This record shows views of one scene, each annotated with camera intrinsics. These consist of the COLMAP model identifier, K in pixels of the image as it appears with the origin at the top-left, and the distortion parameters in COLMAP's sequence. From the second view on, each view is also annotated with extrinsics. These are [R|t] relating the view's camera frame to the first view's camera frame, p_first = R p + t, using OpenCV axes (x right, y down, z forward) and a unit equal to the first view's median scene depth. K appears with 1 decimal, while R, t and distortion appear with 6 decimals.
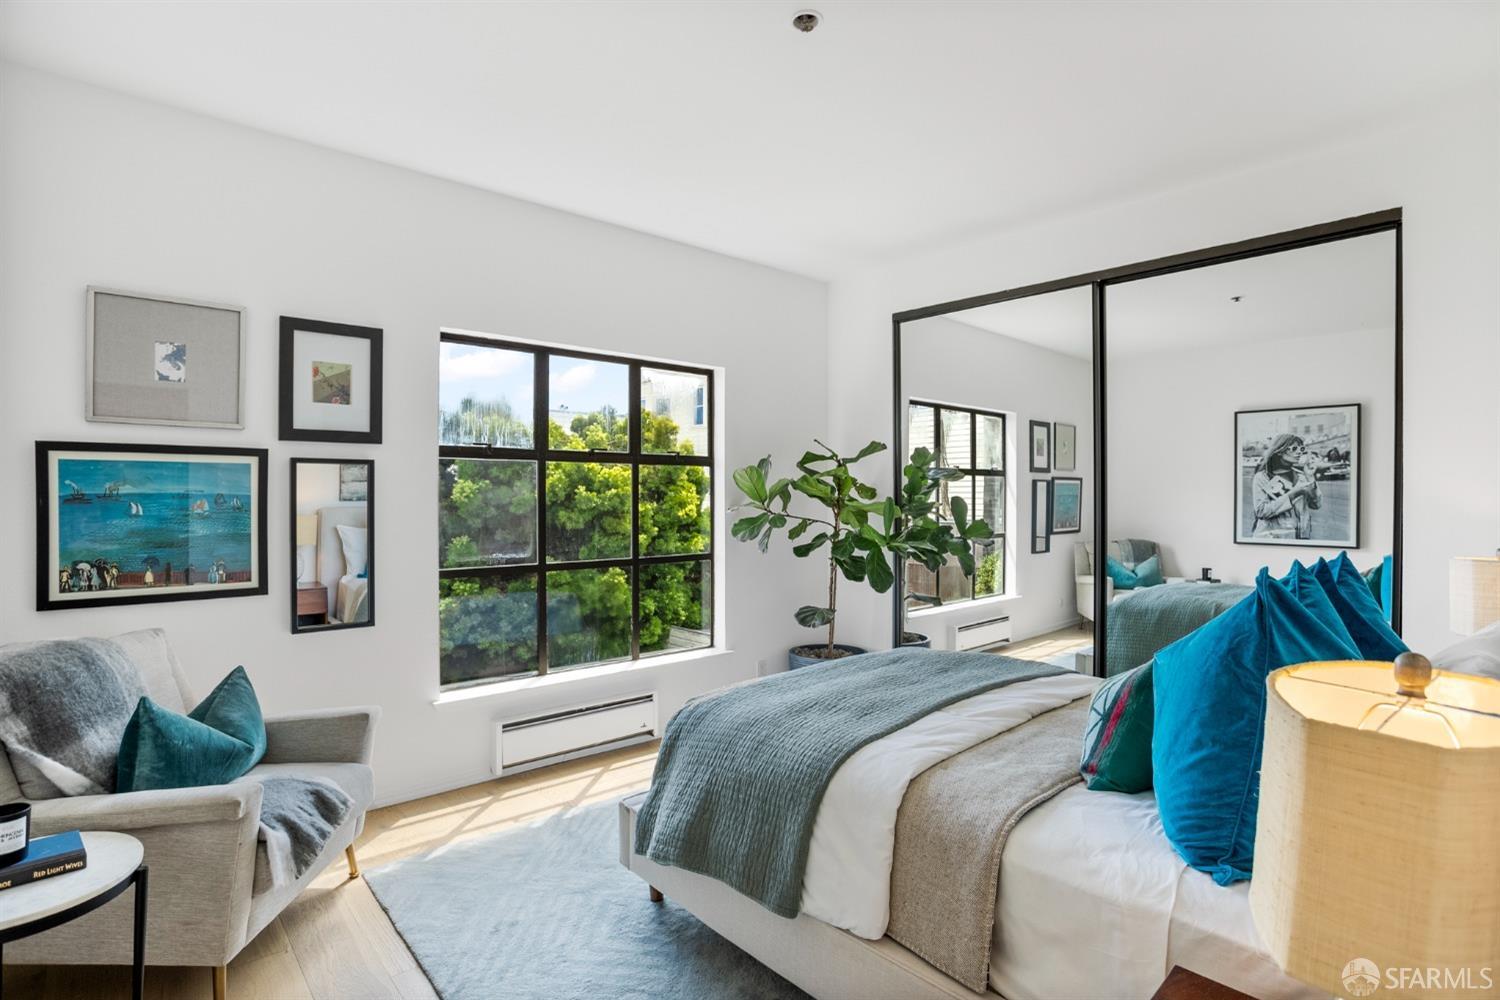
lens RADIAL K [[748.5, 0, 743.3], [0, 748.5, 498.5], [0, 0, 1]] dist [-0.063118, 0.025723]
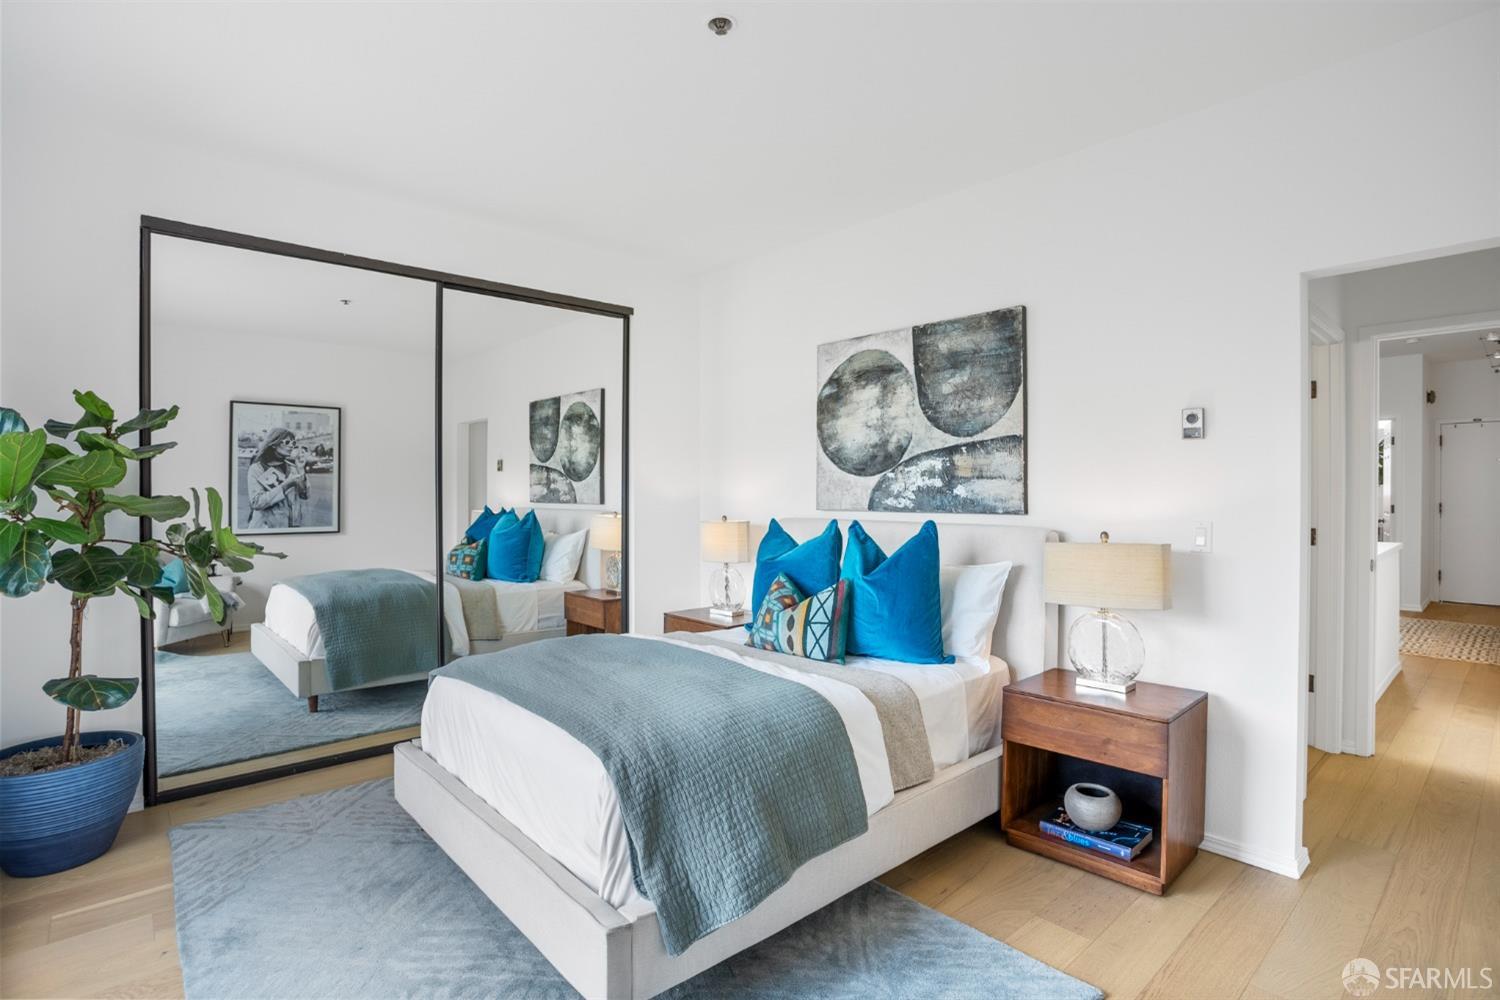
lens RADIAL K [[748.5, 0, 760.7], [0, 748.5, 497.3], [0, 0, 1]] dist [-0.063118, 0.025723]
pose [[-0.029578, -0.015917, 0.999436, -0.334735], [0.001218, 0.999872, 0.015960, -0.004776], [-0.999562, 0.001690, -0.029554, 0.342548]]
